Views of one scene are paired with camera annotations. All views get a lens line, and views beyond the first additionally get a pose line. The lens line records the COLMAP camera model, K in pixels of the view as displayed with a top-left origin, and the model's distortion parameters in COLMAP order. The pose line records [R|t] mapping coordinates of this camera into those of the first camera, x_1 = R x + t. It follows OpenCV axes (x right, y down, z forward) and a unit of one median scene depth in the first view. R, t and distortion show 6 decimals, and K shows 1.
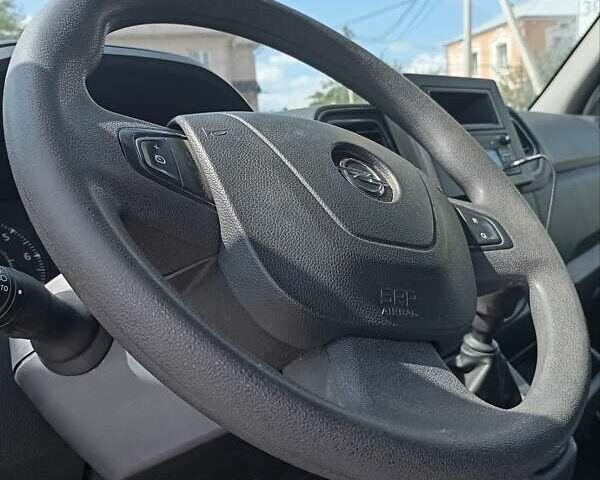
lens RADIAL K [[659.3, 0, 300.0], [0, 659.3, 240.0], [0, 0, 1]] dist [0.037732, -0.005055]
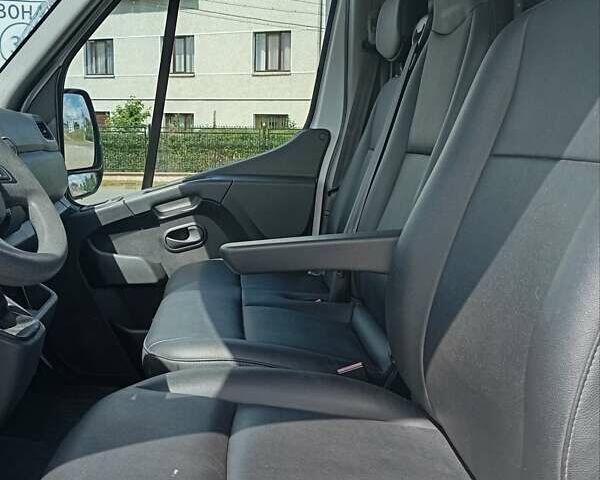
lens RADIAL K [[659.3, 0, 300.0], [0, 659.3, 240.0], [0, 0, 1]] dist [0.037732, -0.005055]
pose [[0.675310, -0.037500, 0.736580, -0.457153], [0.037201, 0.999167, 0.016762, 0.159035], [-0.736595, 0.016081, 0.676143, -0.701596]]
